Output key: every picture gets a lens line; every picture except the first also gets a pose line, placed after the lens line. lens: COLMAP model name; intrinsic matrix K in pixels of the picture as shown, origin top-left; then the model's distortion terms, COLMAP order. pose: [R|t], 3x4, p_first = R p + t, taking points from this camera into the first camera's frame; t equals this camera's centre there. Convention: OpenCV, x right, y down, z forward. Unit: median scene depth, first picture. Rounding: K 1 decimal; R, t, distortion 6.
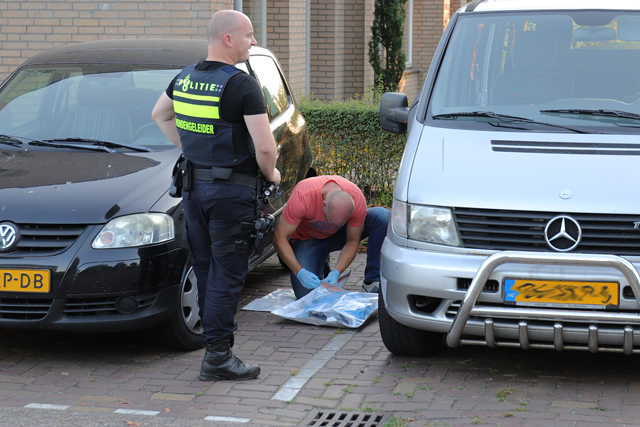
lens RADIAL K [[1659.7, 0, 320.0], [0, 1659.7, 213.5], [0, 0, 1]] dist [0.091152, 0.303587]
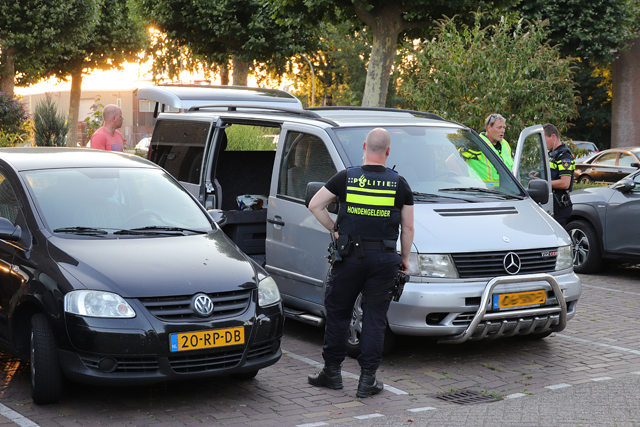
lens RADIAL K [[1205.1, 0, 320.0], [0, 1205.1, 213.5], [0, 0, 1]] dist [0.067552, 0.152785]
pose [[0.685820, -0.051830, 0.725923, -0.817436], [0.084009, 0.996431, -0.008224, -0.041585], [-0.722906, 0.066624, 0.687726, 0.313786]]
